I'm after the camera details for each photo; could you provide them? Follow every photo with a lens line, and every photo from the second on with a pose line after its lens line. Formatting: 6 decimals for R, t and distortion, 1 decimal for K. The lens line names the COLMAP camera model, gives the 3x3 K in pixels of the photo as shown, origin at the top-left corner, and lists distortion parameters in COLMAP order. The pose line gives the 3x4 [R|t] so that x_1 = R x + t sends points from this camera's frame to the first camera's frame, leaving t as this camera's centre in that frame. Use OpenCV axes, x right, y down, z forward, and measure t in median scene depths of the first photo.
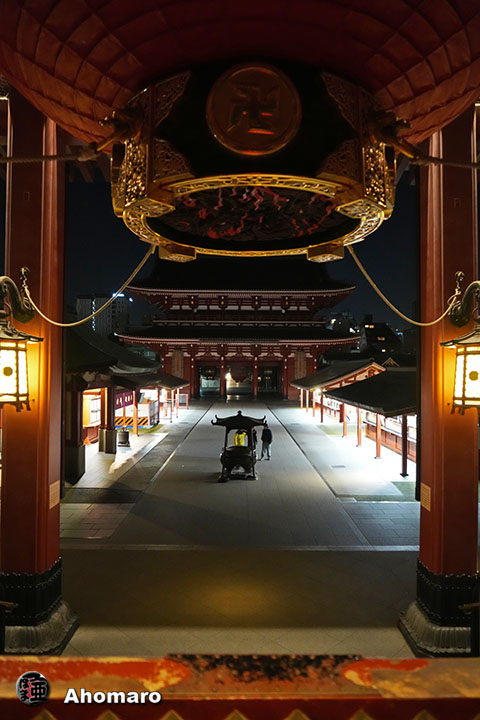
lens RADIAL K [[491.1, 0, 240.2], [0, 491.1, 362.0], [0, 0, 1]] dist [-0.040094, 0.027455]
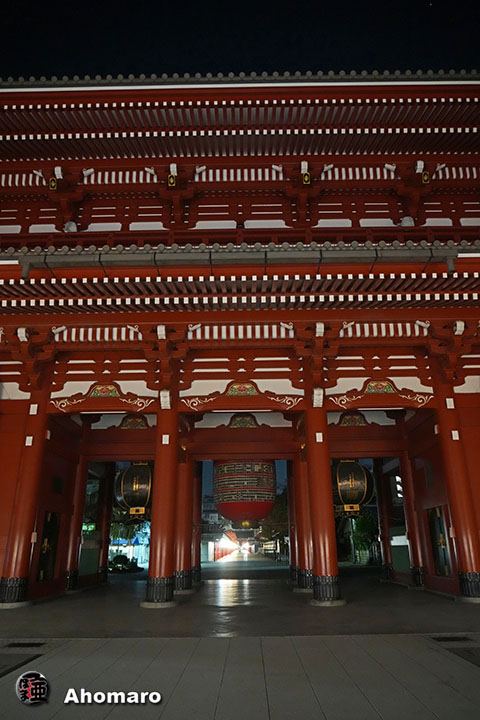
lens RADIAL K [[491.1, 0, 240.6], [0, 491.1, 359.1], [0, 0, 1]] dist [-0.040094, 0.027455]
pose [[0.999686, -0.021666, -0.012617, 0.000670], [0.015888, 0.936728, -0.349698, 0.052897], [0.019395, 0.349387, 0.936778, 0.779895]]
